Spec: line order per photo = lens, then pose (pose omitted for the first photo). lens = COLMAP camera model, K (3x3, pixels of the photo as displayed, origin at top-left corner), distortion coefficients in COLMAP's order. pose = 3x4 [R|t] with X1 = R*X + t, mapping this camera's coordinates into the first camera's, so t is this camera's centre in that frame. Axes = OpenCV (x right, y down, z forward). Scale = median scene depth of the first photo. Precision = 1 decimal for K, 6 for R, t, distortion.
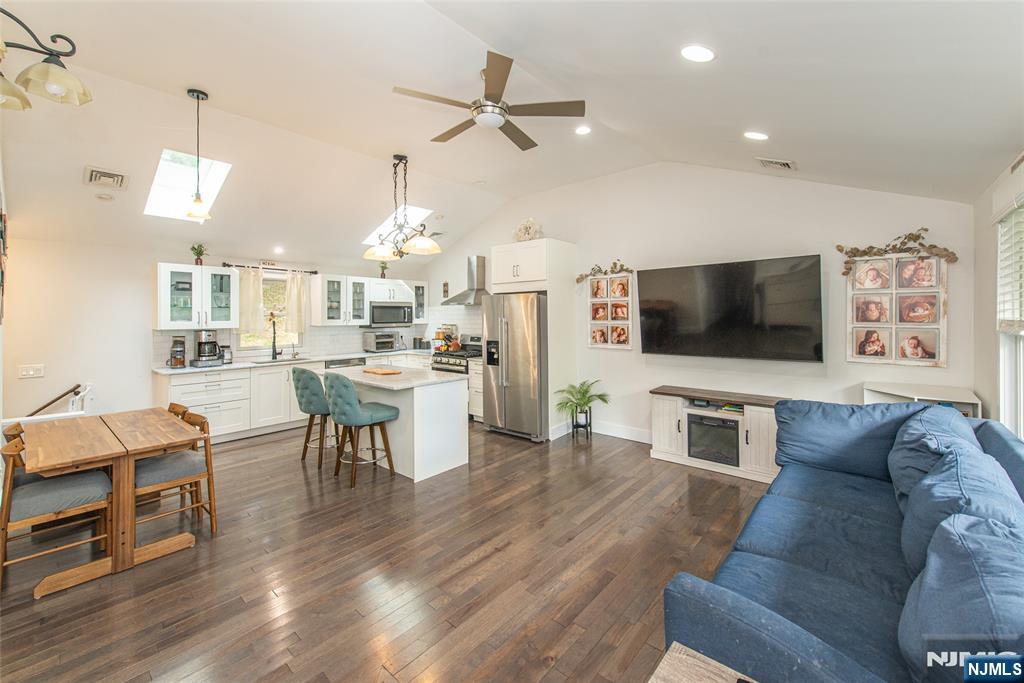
lens RADIAL K [[409.2, 0, 511.8], [0, 409.2, 312.5], [0, 0, 1]] dist [0.001763, -0.000042]
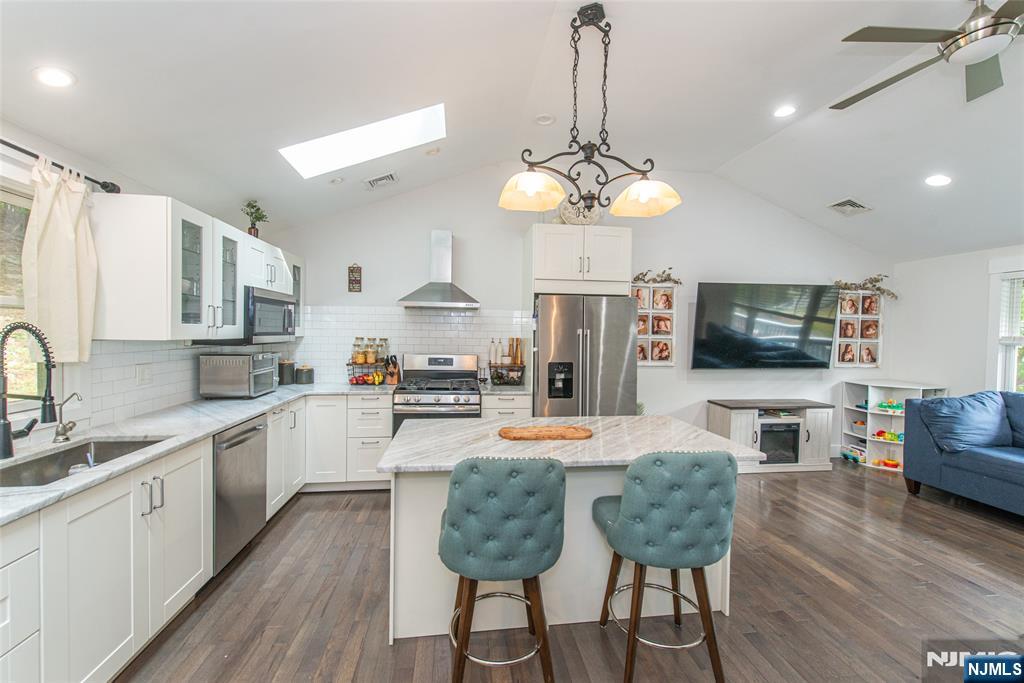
lens RADIAL K [[411.9, 0, 504.5], [0, 411.9, 341.5], [0, 0, 1]] dist [0.001680, -0.000307]
pose [[0.670020, -0.000439, 0.742343, -0.637985], [-0.024032, 0.999463, 0.022282, 0.021959], [-0.741954, -0.032769, 0.669649, 0.628063]]
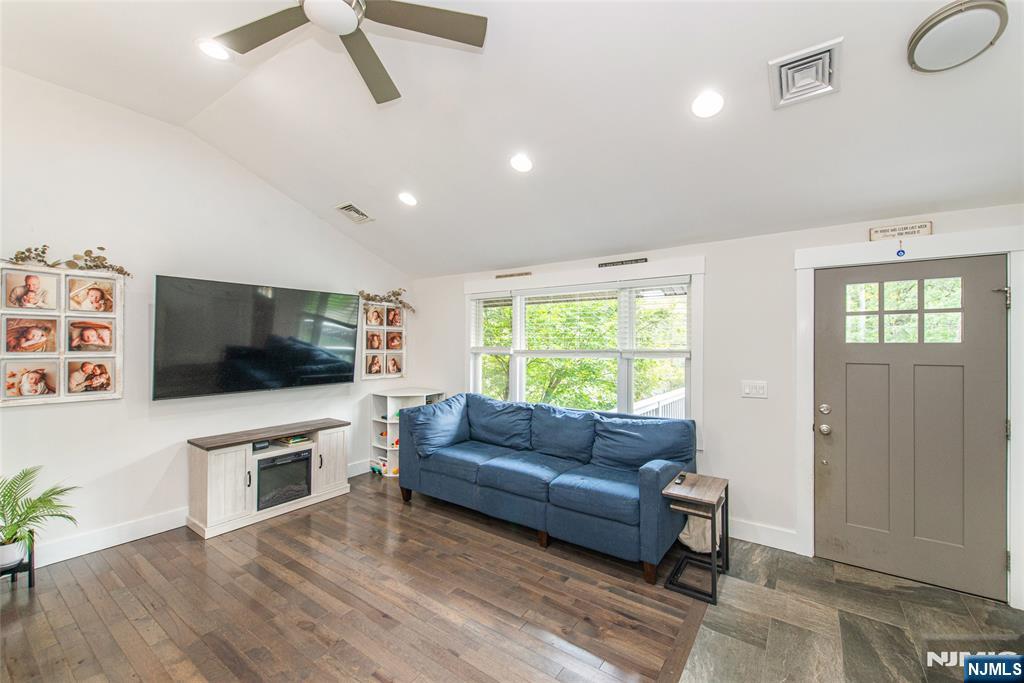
lens RADIAL K [[415.1, 0, 528.9], [0, 415.1, 343.5], [0, 0, 1]] dist [0.001812, -0.000146]
pose [[-0.119345, 0.008166, 0.992819, -0.389204], [-0.009056, 0.999916, -0.009313, 0.008009], [-0.992812, -0.010102, -0.119261, 0.440333]]
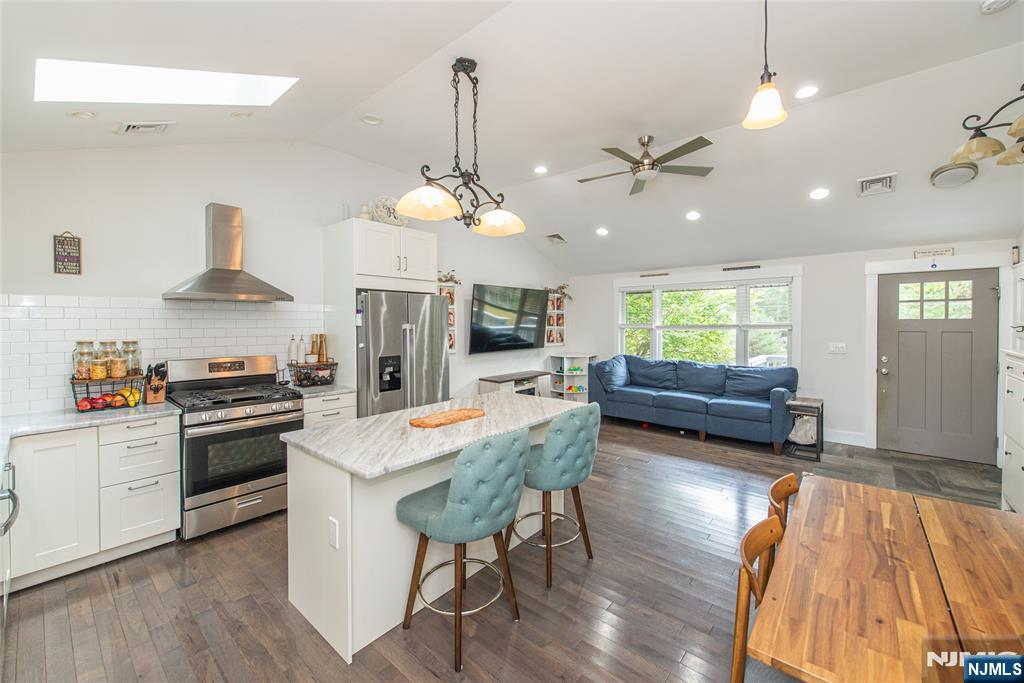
lens RADIAL K [[409.1, 0, 516.3], [0, 409.1, 329.0], [0, 0, 1]] dist [0.000831, -0.000555]
pose [[-0.012498, -0.007636, 0.999893, -0.783467], [-0.003155, 0.999966, 0.007597, 0.015925], [-0.999917, -0.003060, -0.012522, 0.810980]]
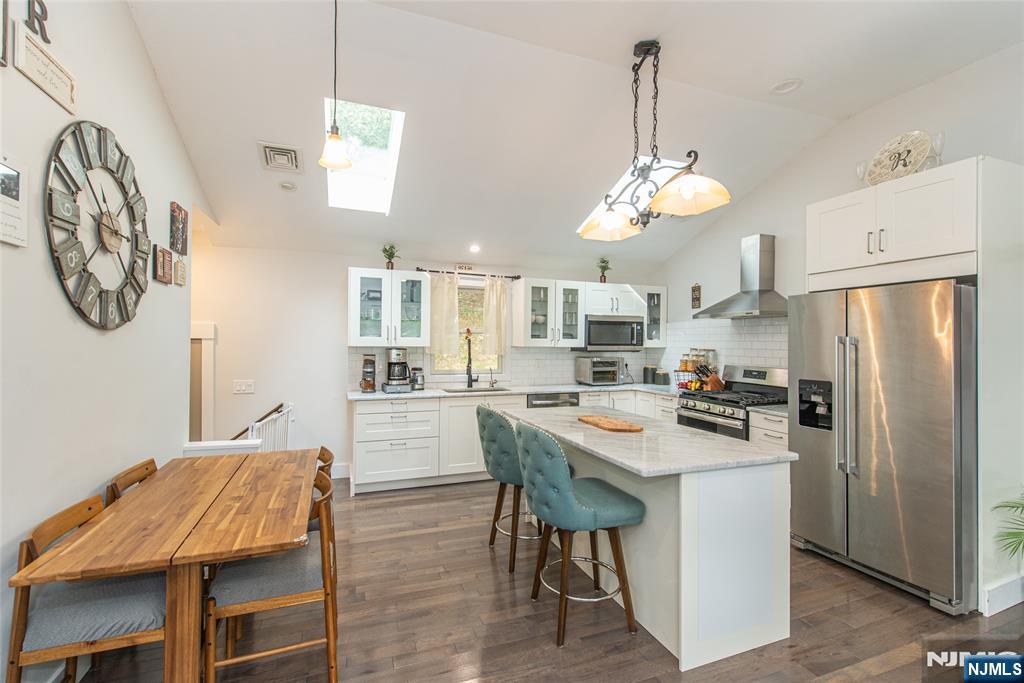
lens RADIAL K [[437.3, 0, 505.3], [0, 437.3, 339.6], [0, 0, 1]] dist [0.002389, 0.000092]
pose [[0.877401, 0.011676, -0.479616, -0.129391], [-0.010605, 0.999932, 0.004942, 0.019010], [0.479641, 0.000750, 0.877465, 0.330014]]
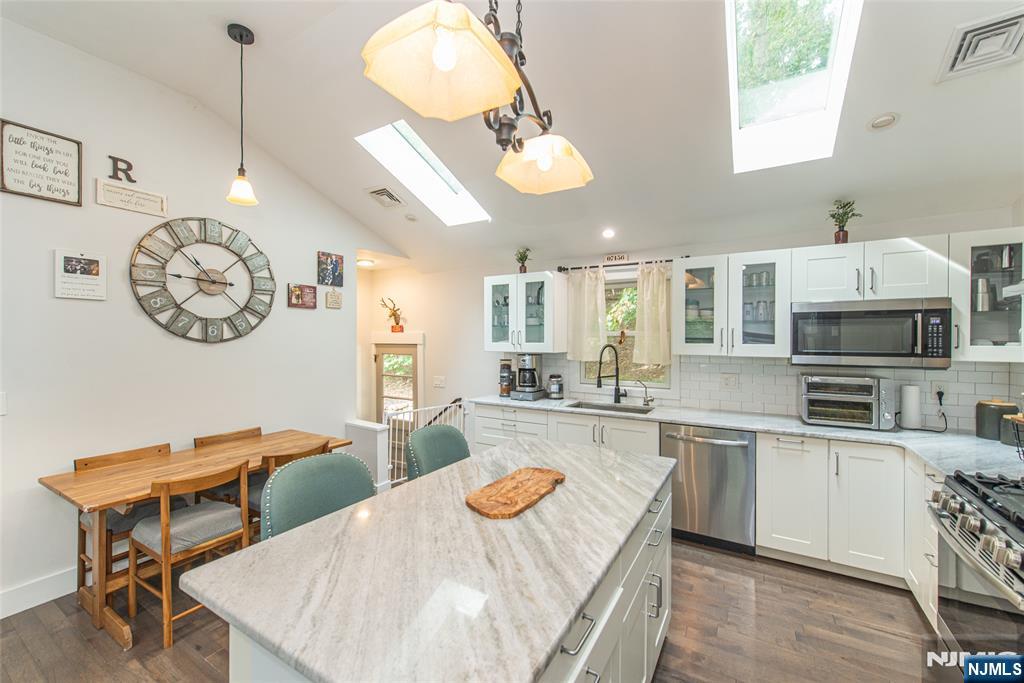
lens RADIAL K [[401.2, 0, 512.0], [0, 401.2, 341.5], [0, 0, 1]] dist [0.001425, 0.000057]
pose [[0.183790, 0.012569, -0.982885, 0.020352], [0.004018, 0.999900, 0.013538, 0.008223], [0.982957, -0.006437, 0.183721, 0.822769]]
